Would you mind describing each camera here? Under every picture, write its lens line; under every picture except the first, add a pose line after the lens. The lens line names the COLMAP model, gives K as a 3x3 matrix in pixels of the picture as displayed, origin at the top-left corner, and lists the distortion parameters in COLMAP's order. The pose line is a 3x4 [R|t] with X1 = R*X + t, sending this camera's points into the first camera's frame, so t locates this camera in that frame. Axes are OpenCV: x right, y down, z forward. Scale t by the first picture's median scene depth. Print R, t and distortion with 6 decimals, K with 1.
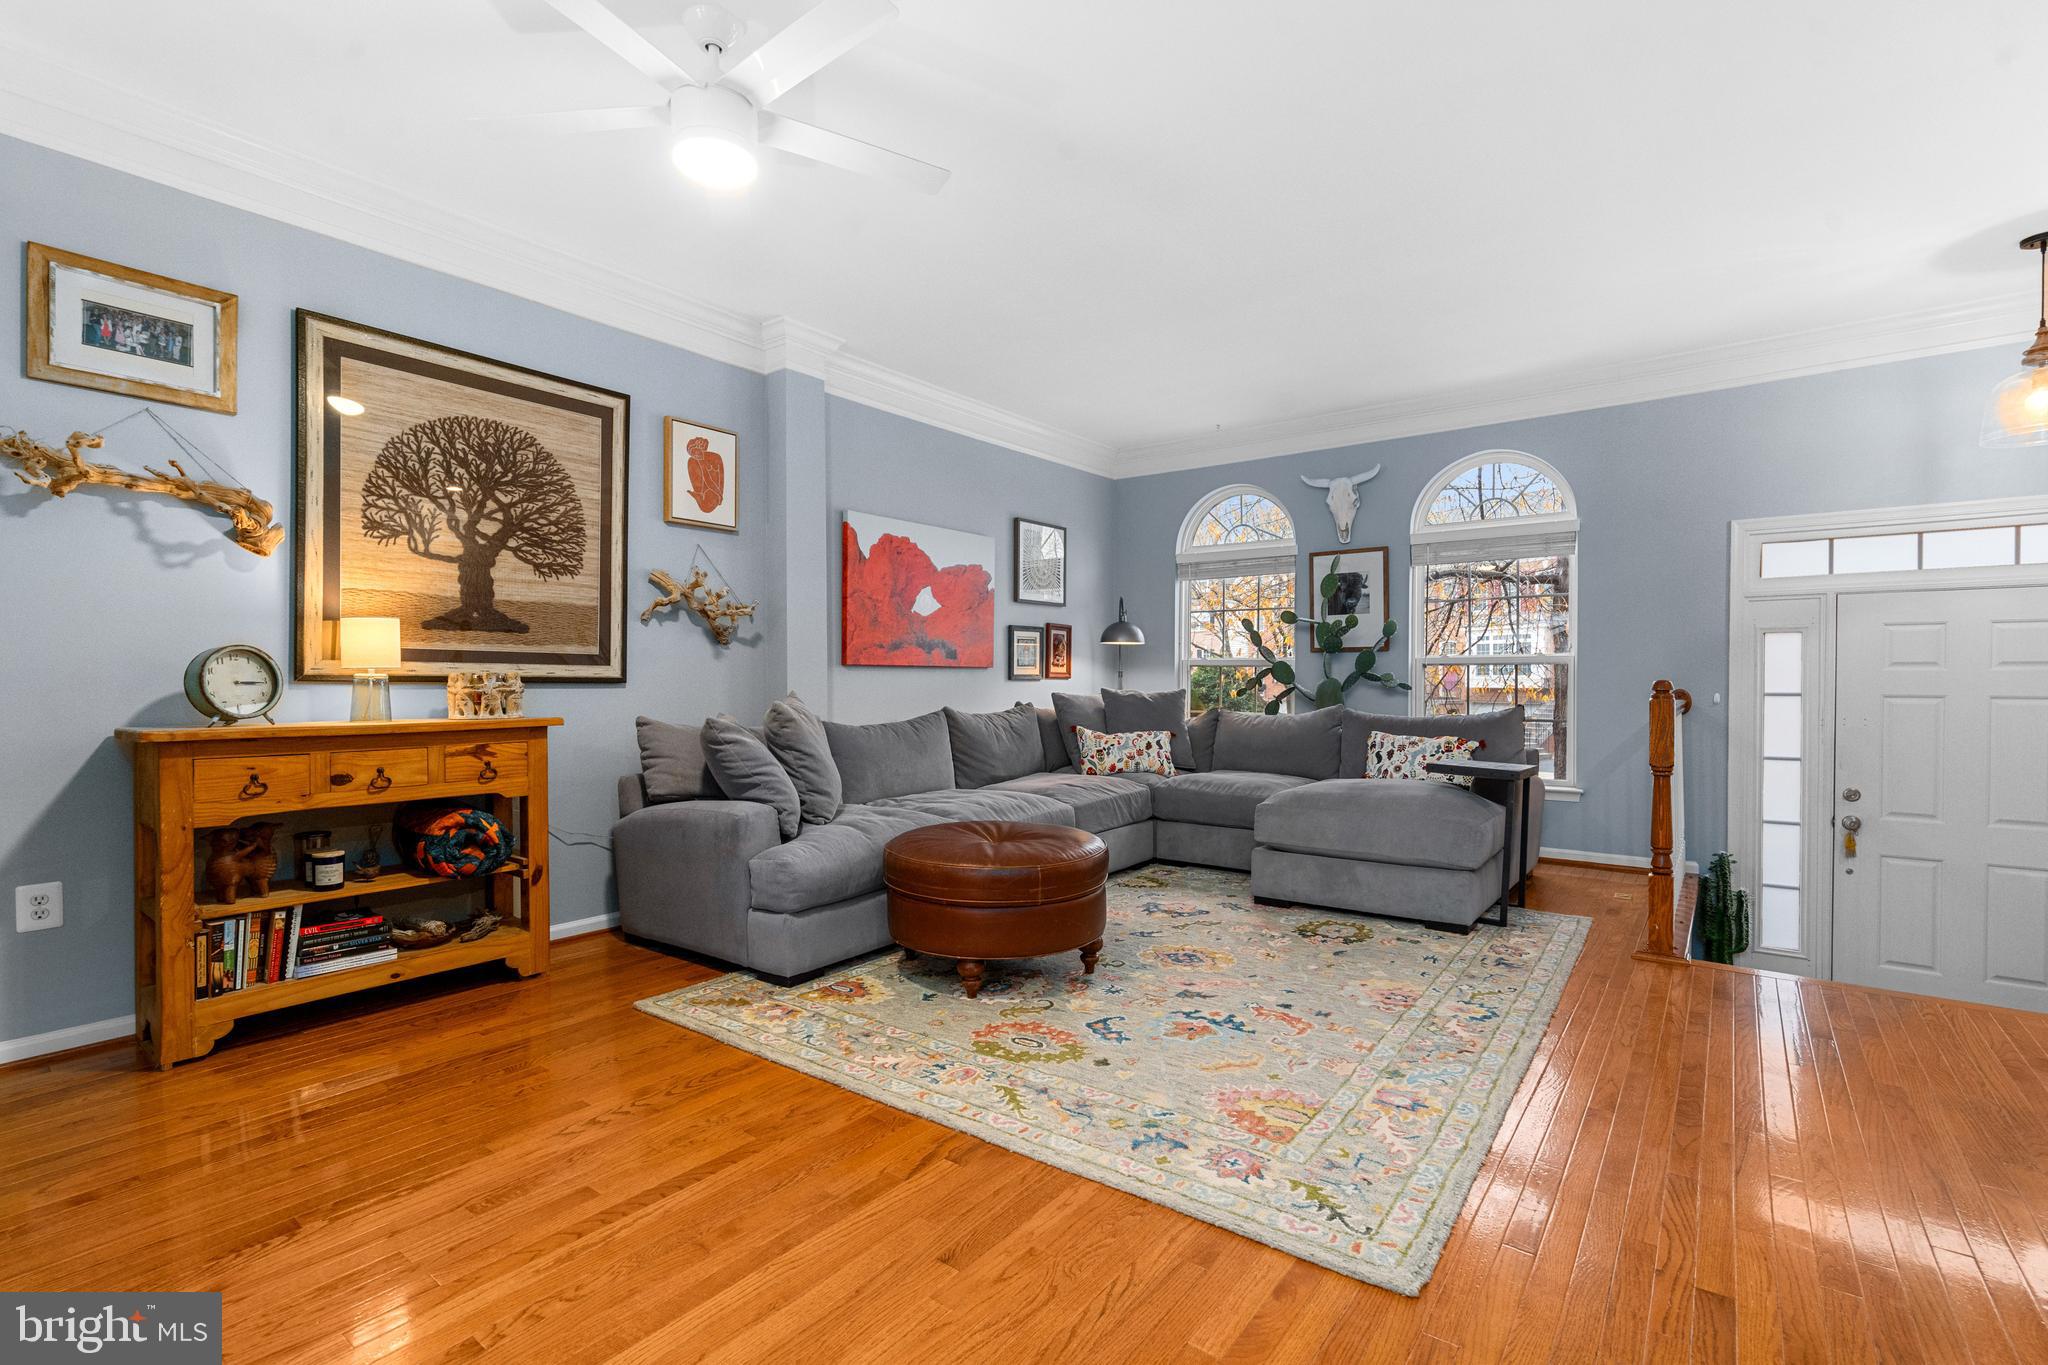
lens RADIAL K [[929.8, 0, 1036.0], [0, 929.8, 684.3], [0, 0, 1]] dist [-0.007298, 0.003605]
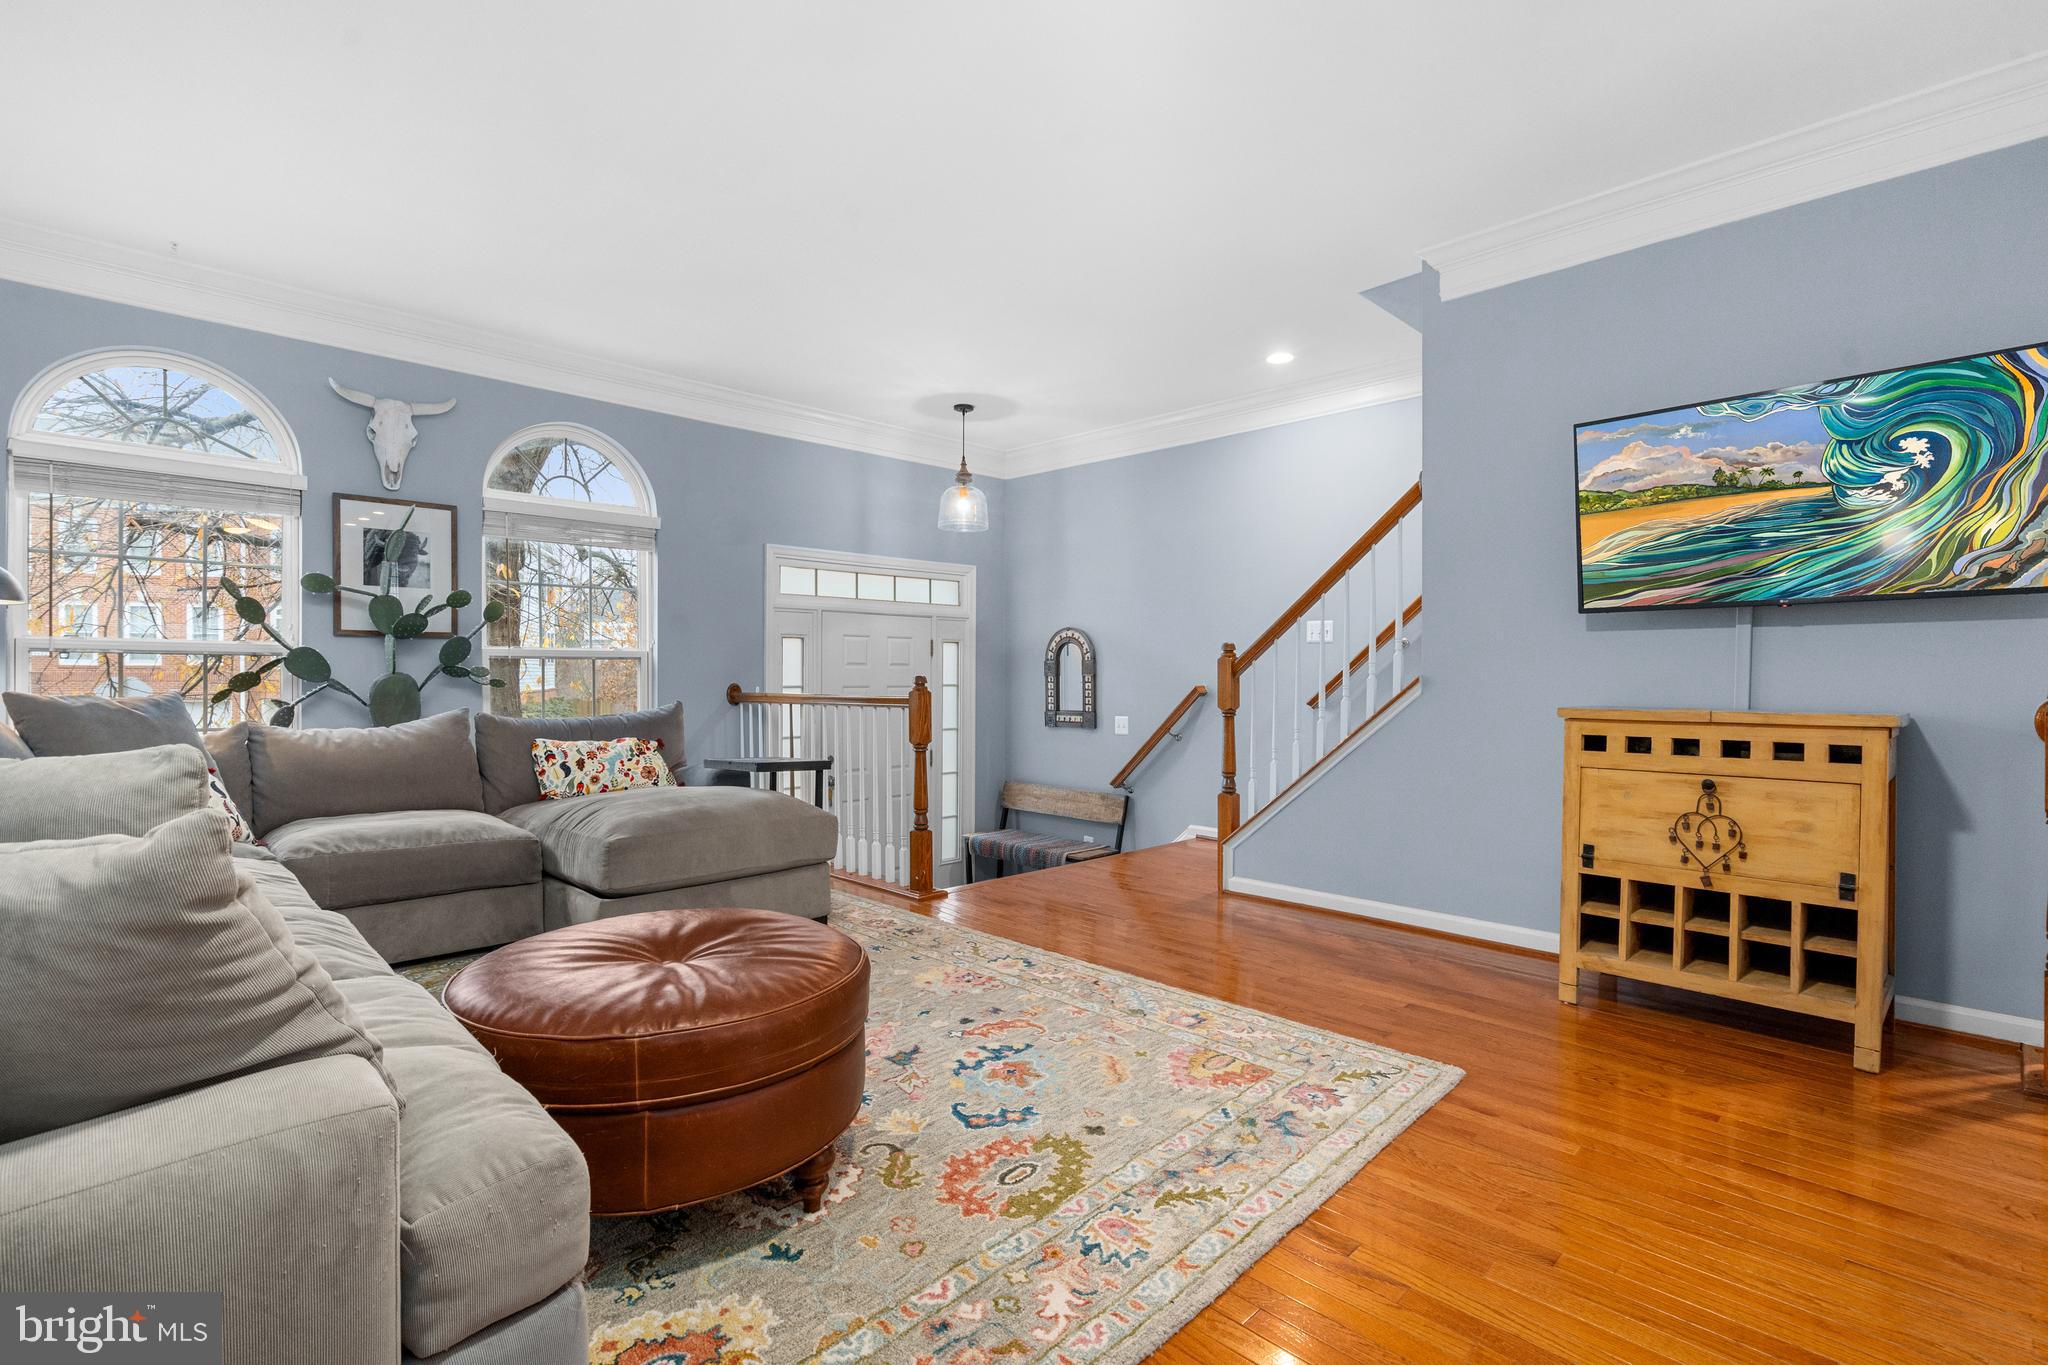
lens RADIAL K [[929.8, 0, 1030.3], [0, 929.8, 680.8], [0, 0, 1]] dist [-0.007298, 0.003605]
pose [[0.139839, -0.006018, 0.990156, -0.564435], [0.004945, 0.999973, 0.005380, -0.003593], [-0.990162, 0.004144, 0.139865, 0.690378]]
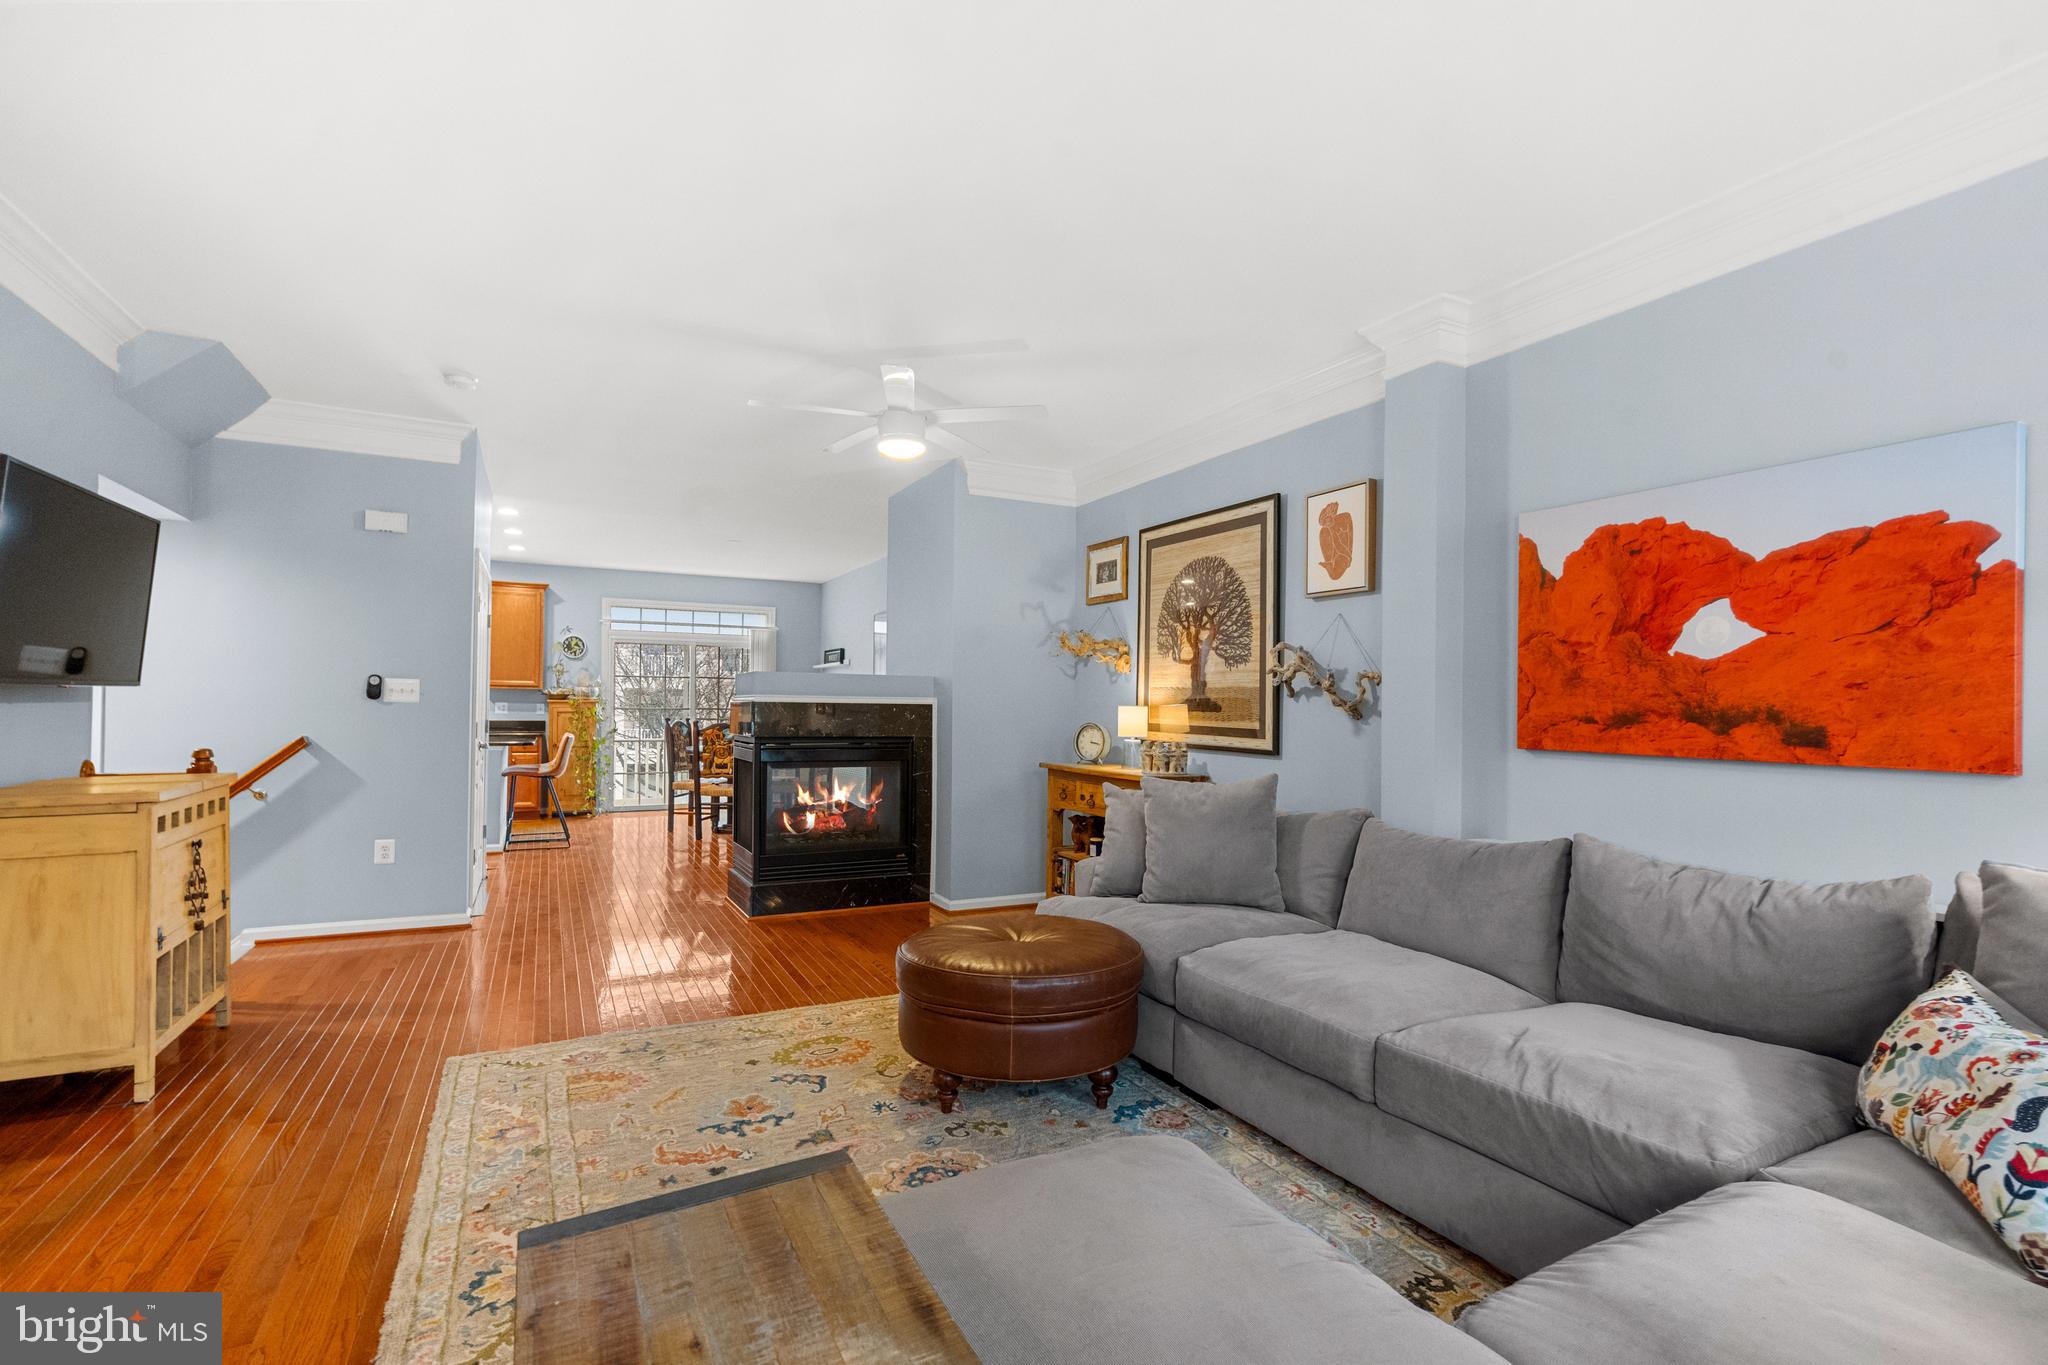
lens RADIAL K [[929.8, 0, 1009.7], [0, 929.8, 693.3], [0, 0, 1]] dist [-0.007298, 0.003605]
pose [[-0.447631, -0.016660, -0.894063, 0.773885], [-0.019800, 0.999766, -0.008716, -0.067034], [0.893999, 0.013801, -0.447856, 1.376369]]
